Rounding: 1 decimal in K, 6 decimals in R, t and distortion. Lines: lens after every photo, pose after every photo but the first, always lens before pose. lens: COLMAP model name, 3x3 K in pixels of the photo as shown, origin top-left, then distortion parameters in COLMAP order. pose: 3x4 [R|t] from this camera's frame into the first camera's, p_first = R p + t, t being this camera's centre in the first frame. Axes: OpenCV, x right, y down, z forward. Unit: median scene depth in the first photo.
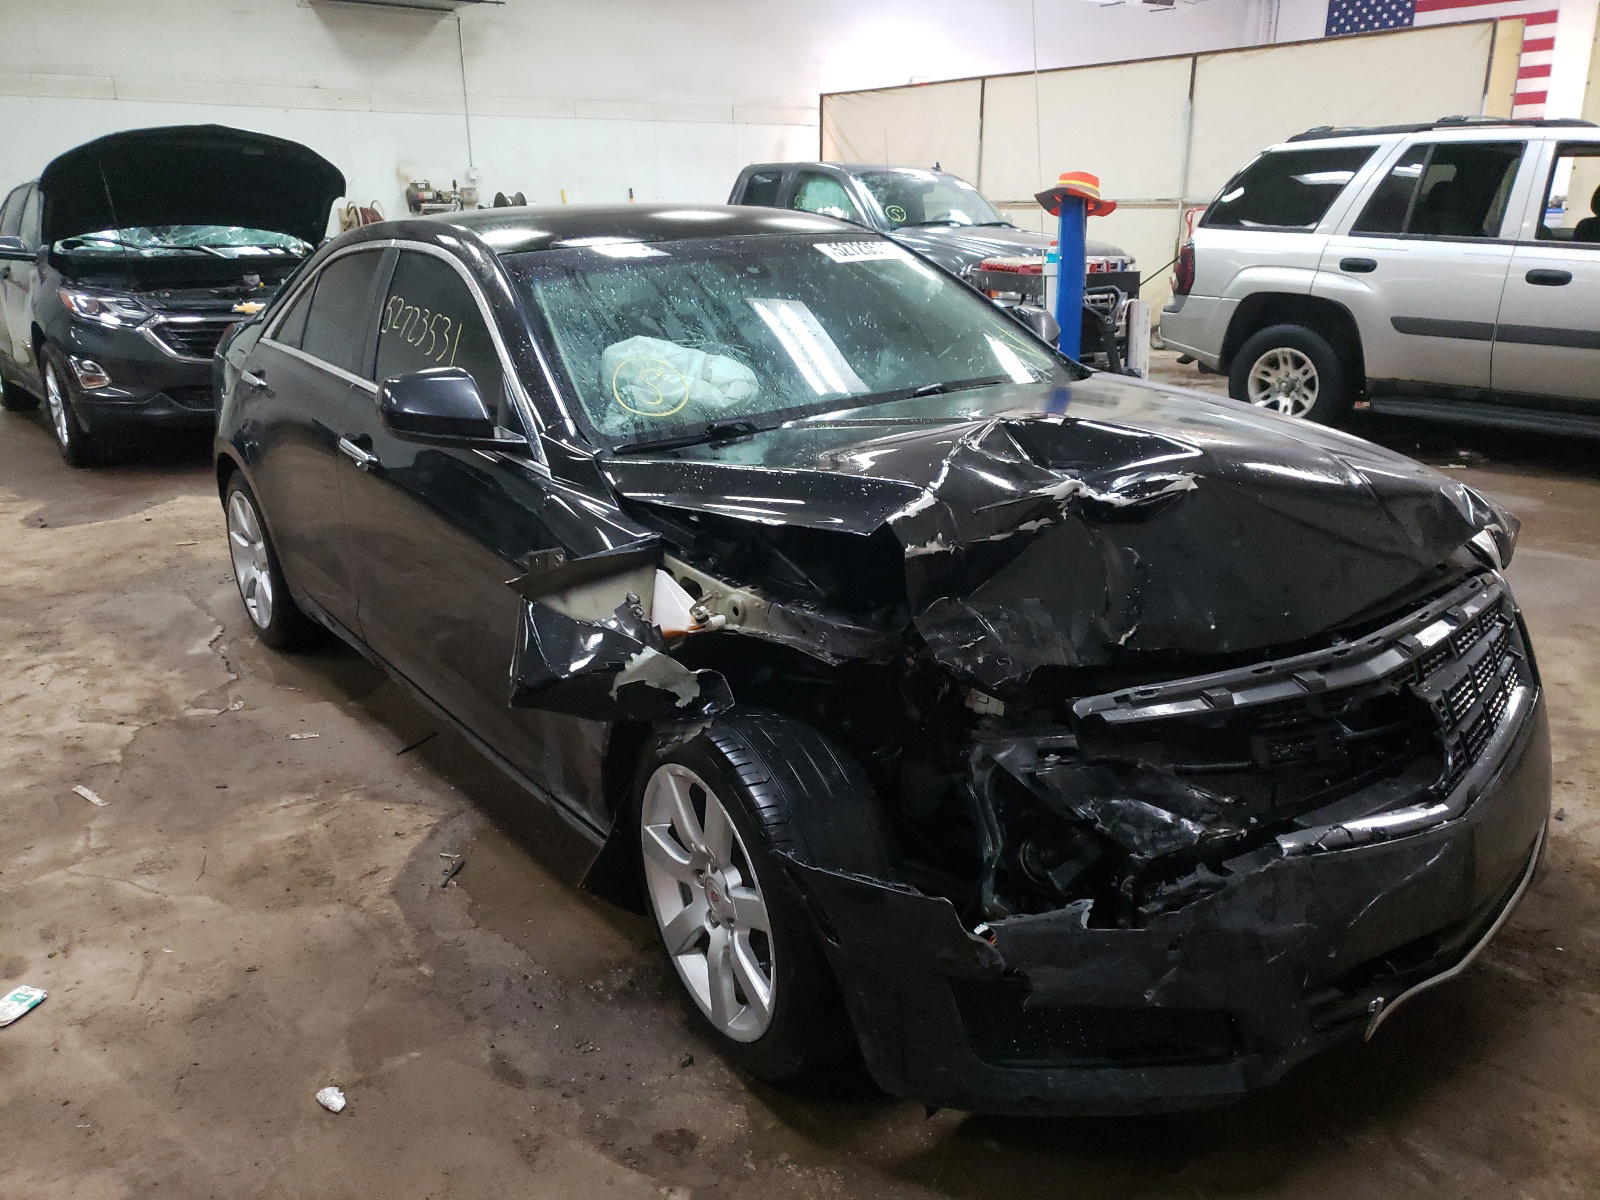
lens RADIAL K [[1205.5, 0, 792.5], [0, 1205.5, 607.9], [0, 0, 1]] dist [0.000288, 0.005715]
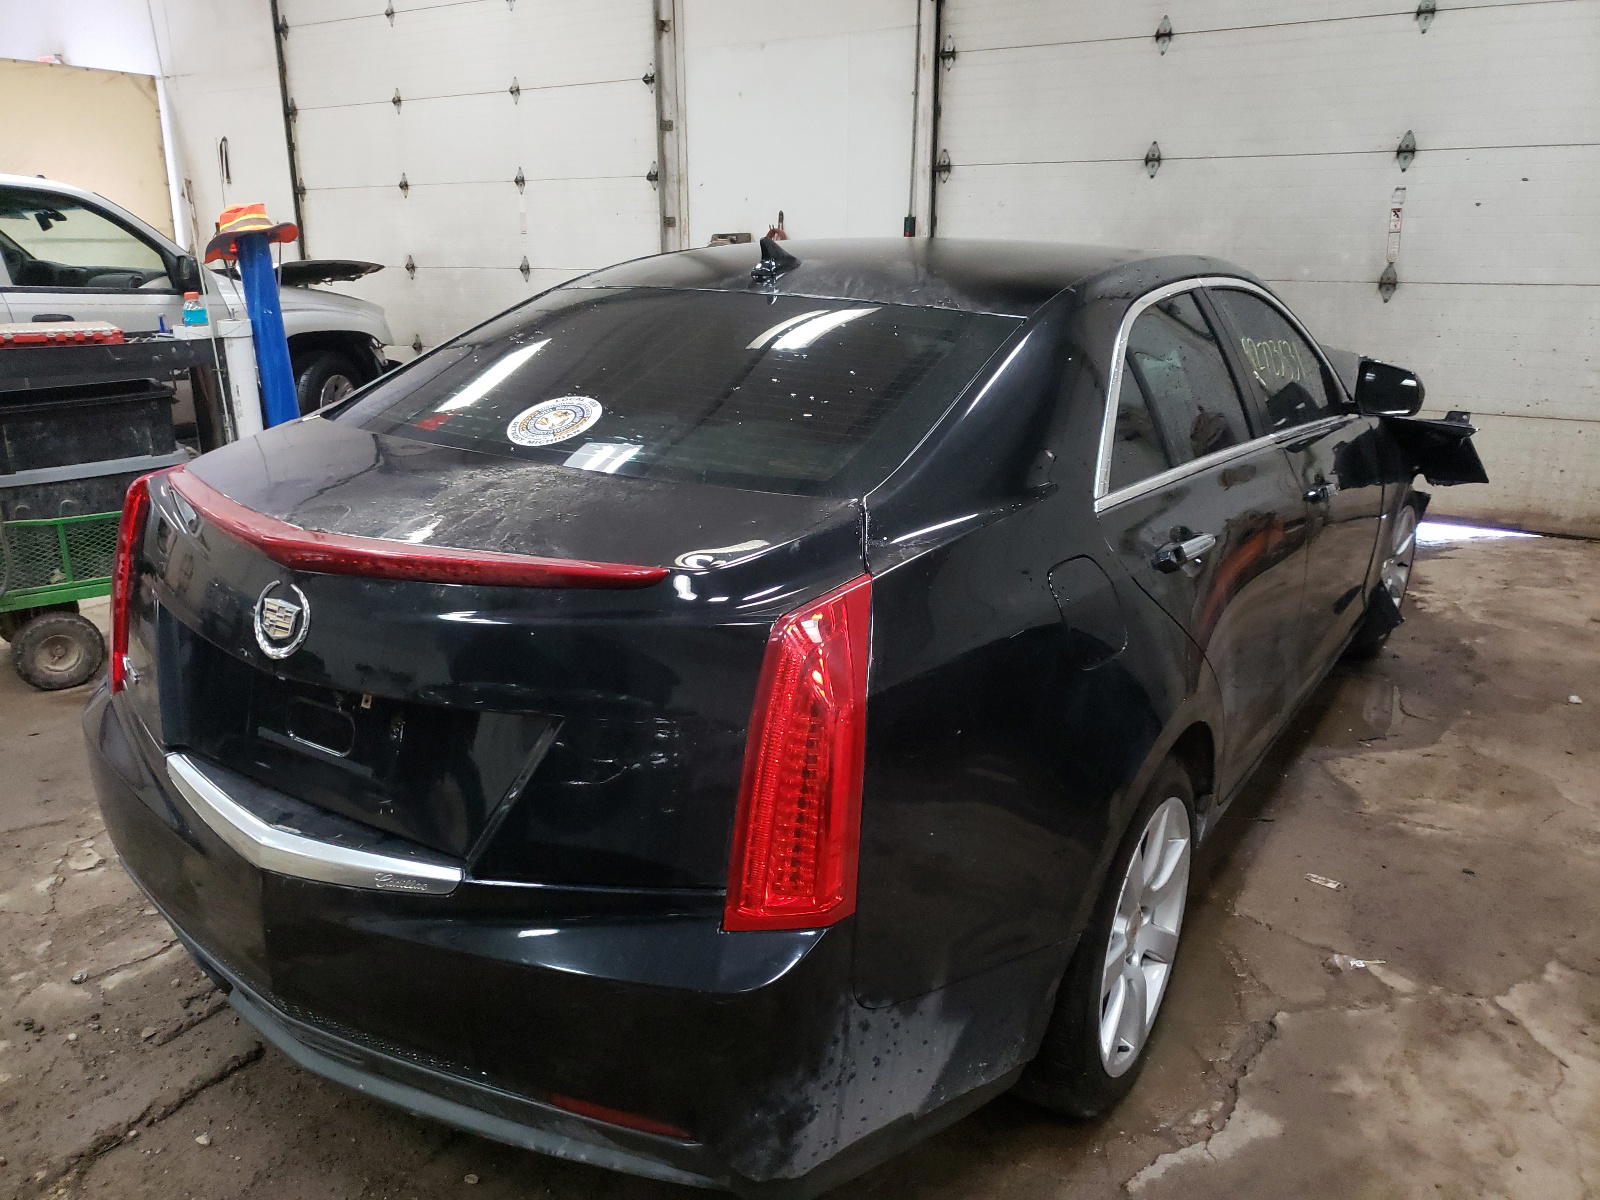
lens RADIAL K [[1205.5, 0, 789.7], [0, 1205.5, 599.1], [0, 0, 1]] dist [0.000288, 0.005715]
pose [[-0.315023, -0.236741, 0.919083, -0.973534], [0.311624, 0.888900, 0.335778, -0.436321], [-0.896466, 0.392186, -0.206250, 1.391504]]
